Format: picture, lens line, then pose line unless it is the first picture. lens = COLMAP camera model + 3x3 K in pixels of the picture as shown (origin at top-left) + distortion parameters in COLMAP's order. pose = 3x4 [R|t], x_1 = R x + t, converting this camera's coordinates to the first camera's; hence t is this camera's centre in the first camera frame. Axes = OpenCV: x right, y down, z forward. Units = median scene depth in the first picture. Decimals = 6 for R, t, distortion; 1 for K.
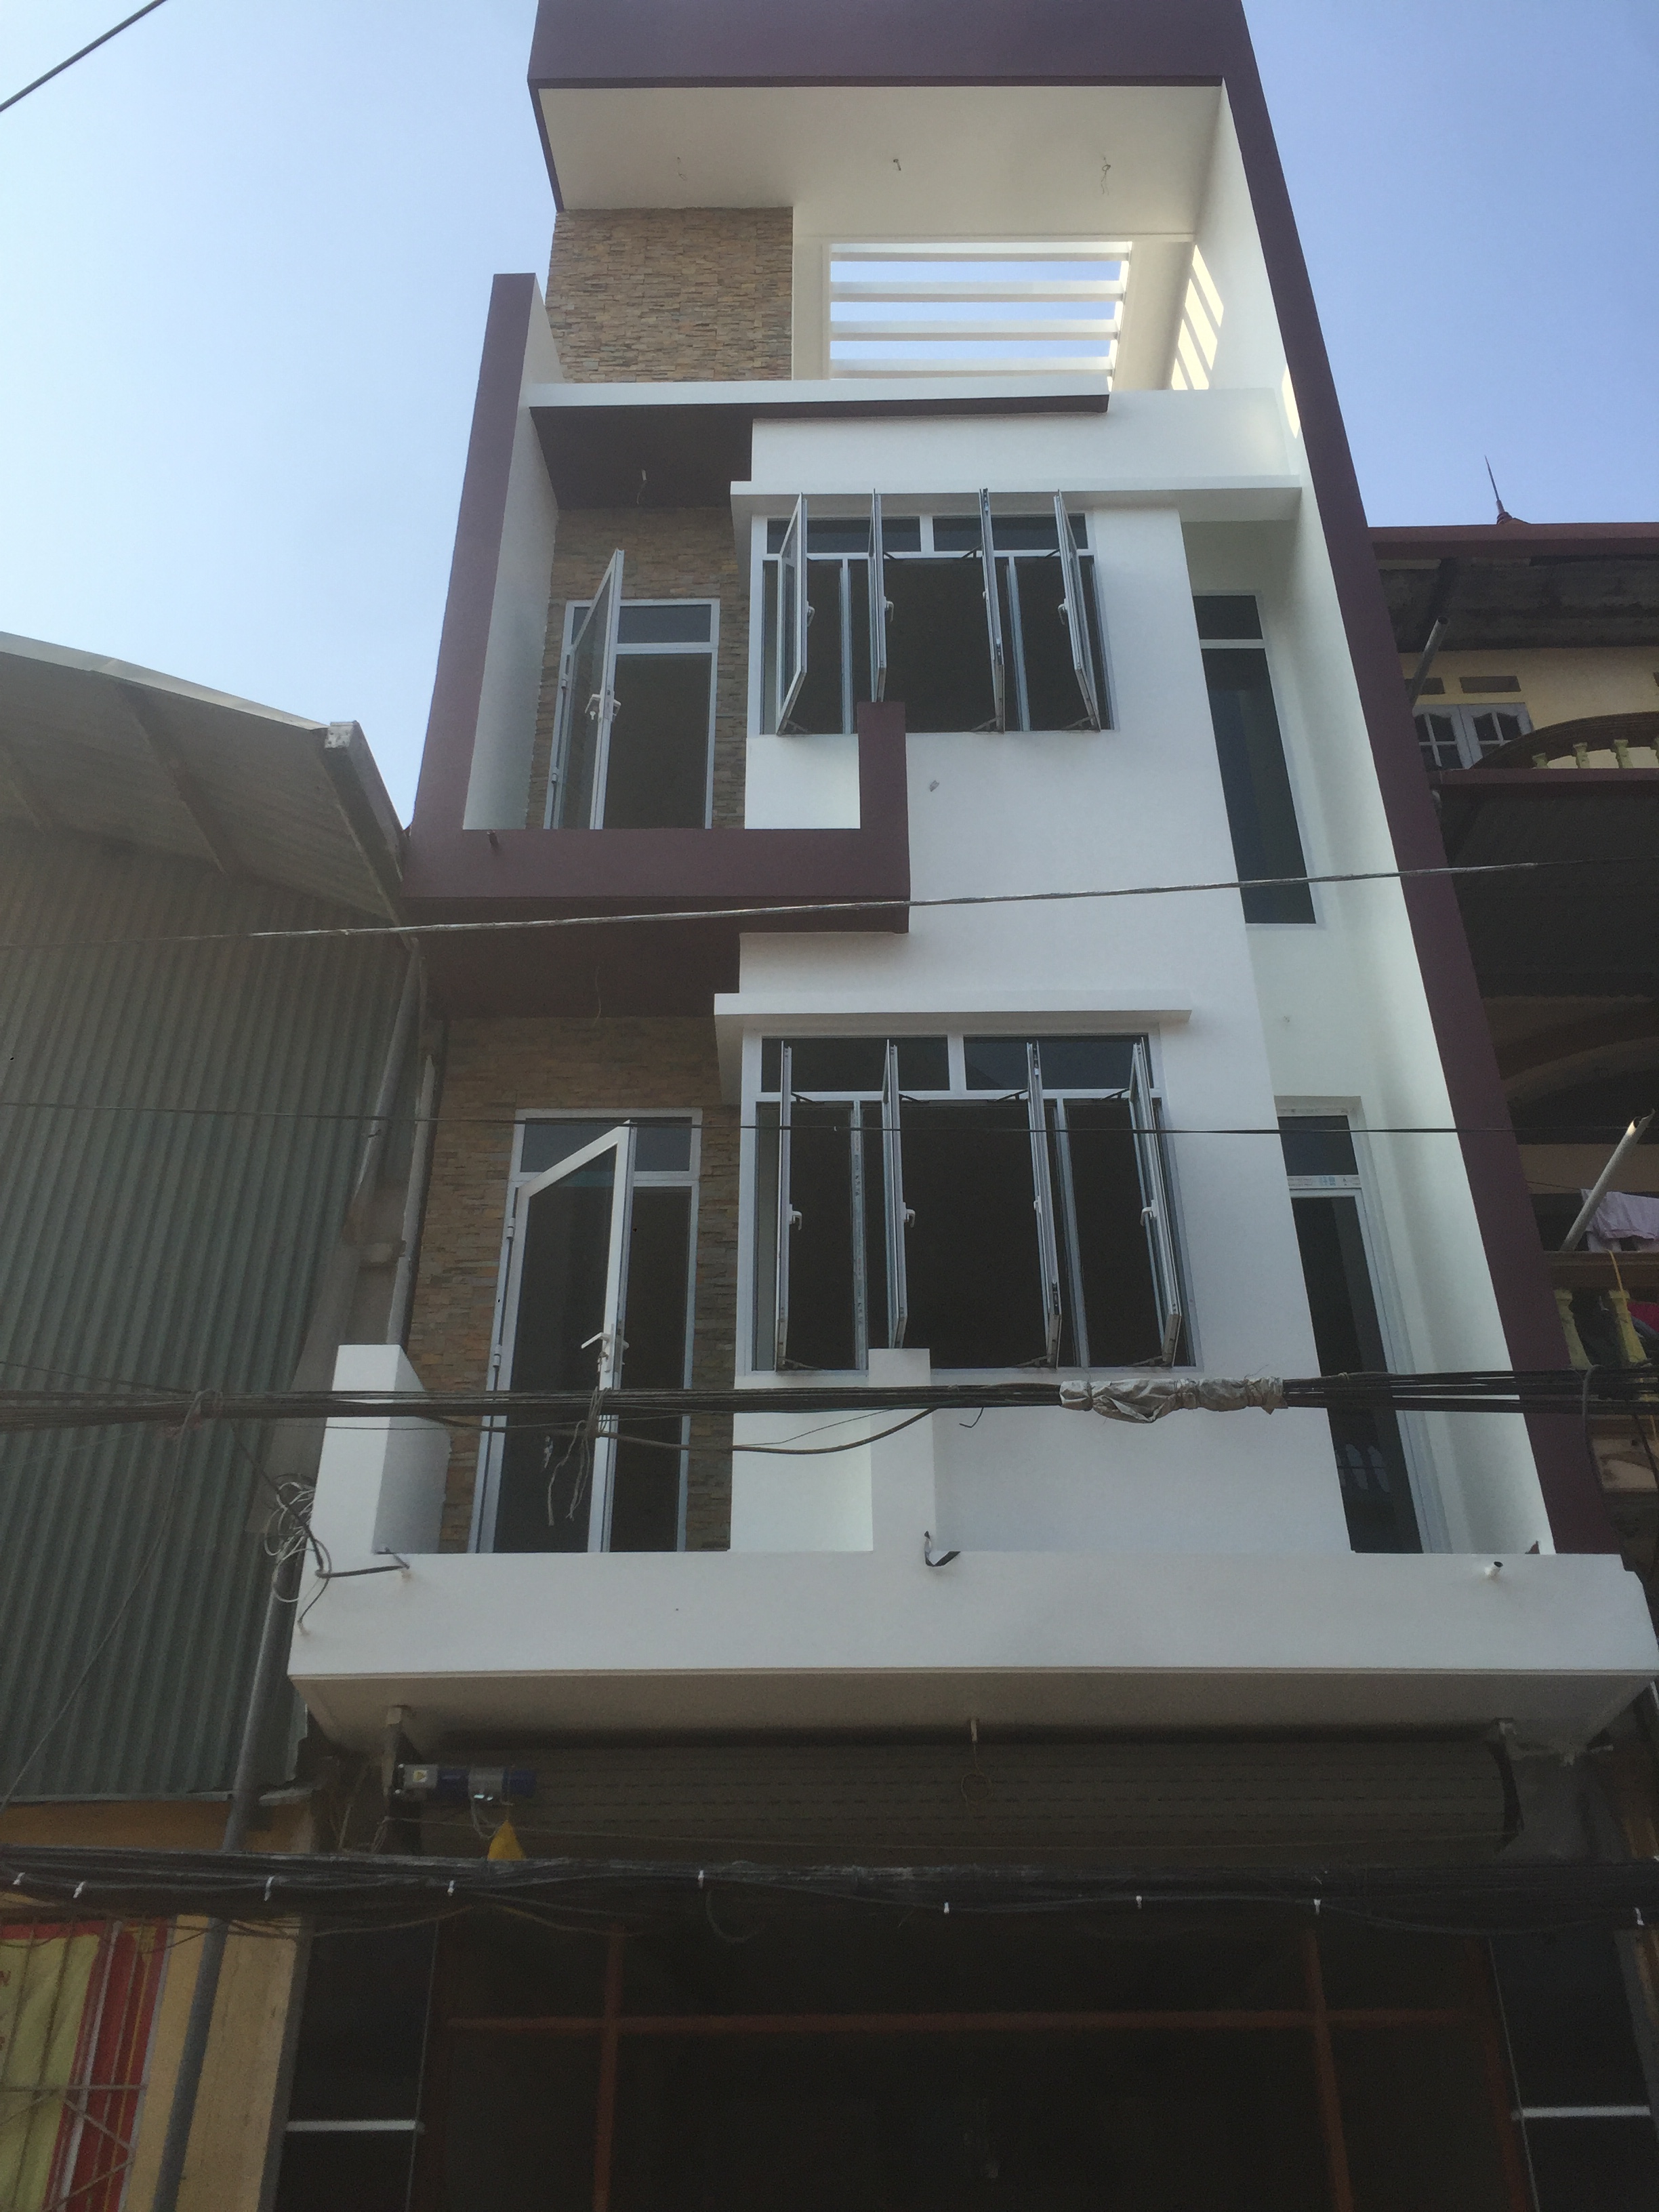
lens RADIAL K [[1783.4, 0, 877.5], [0, 1783.4, 1117.1], [0, 0, 1]] dist [0.050997, -0.029024]
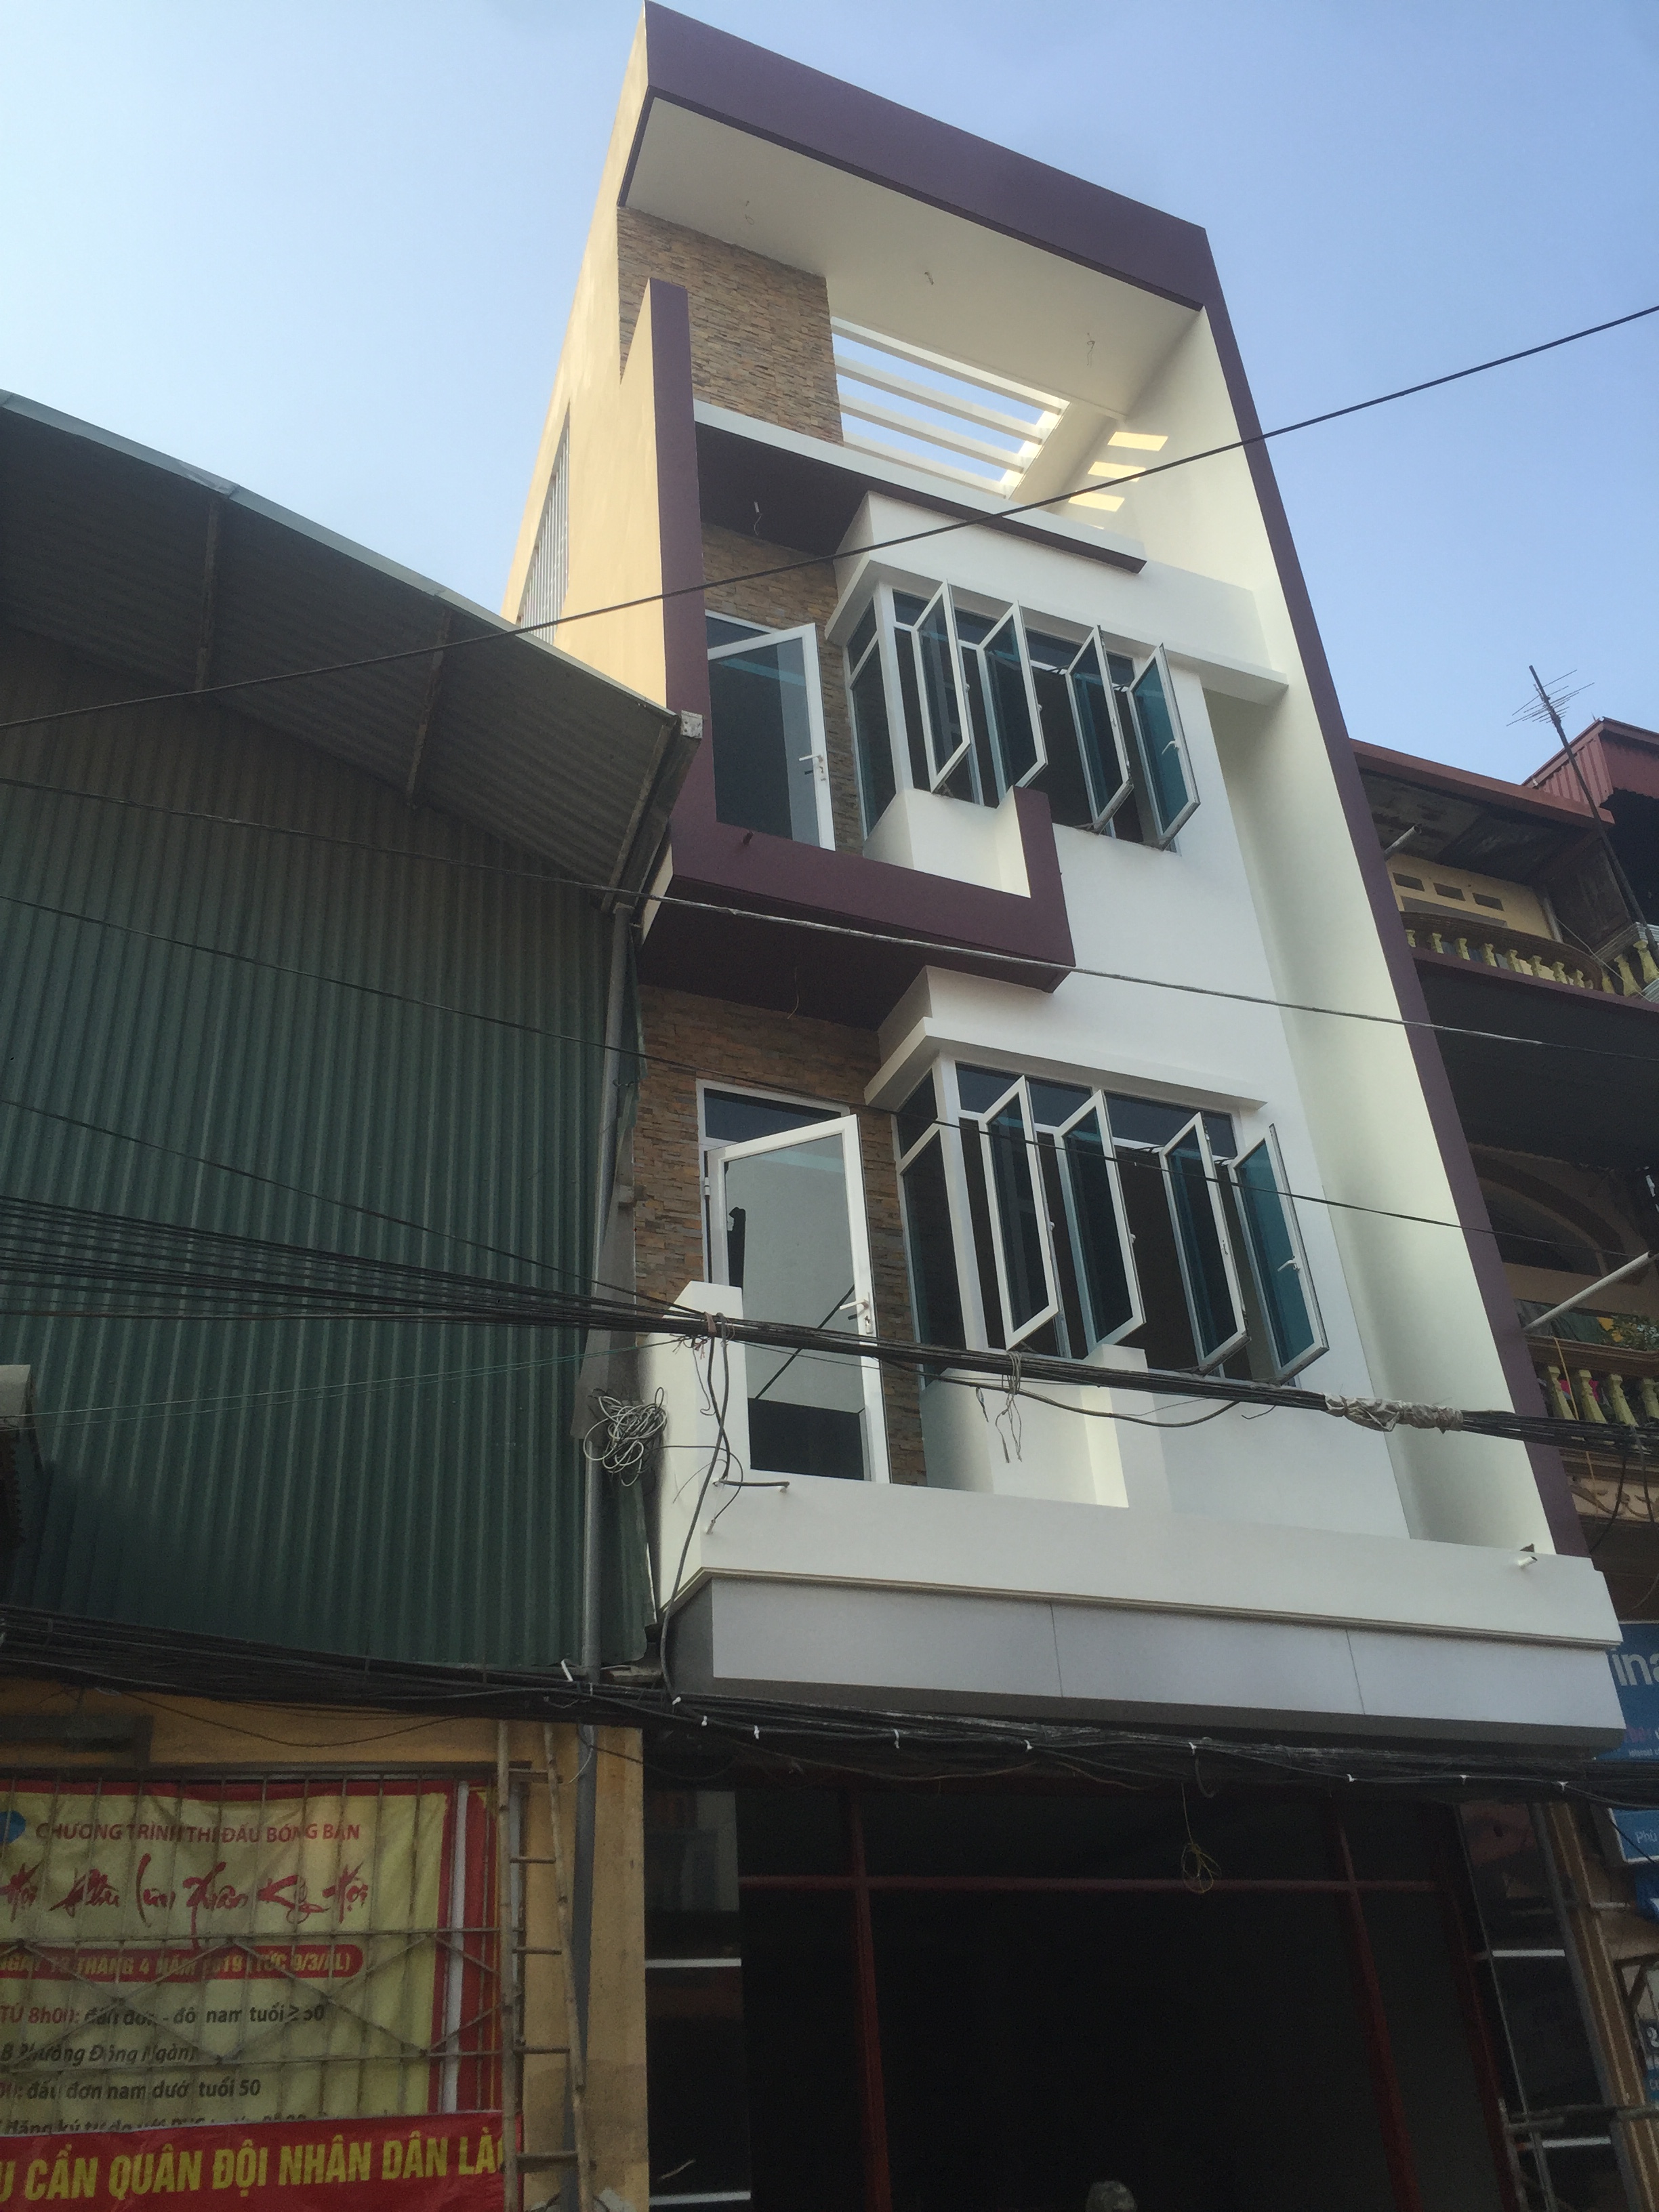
lens RADIAL K [[1783.4, 0, 837.8], [0, 1783.4, 1106.6], [0, 0, 1]] dist [0.050997, -0.029024]
pose [[0.912542, 0.171527, 0.371275, -0.683210], [-0.172939, 0.984483, -0.029765, 0.039866], [-0.370620, -0.037046, 0.928046, -0.066467]]
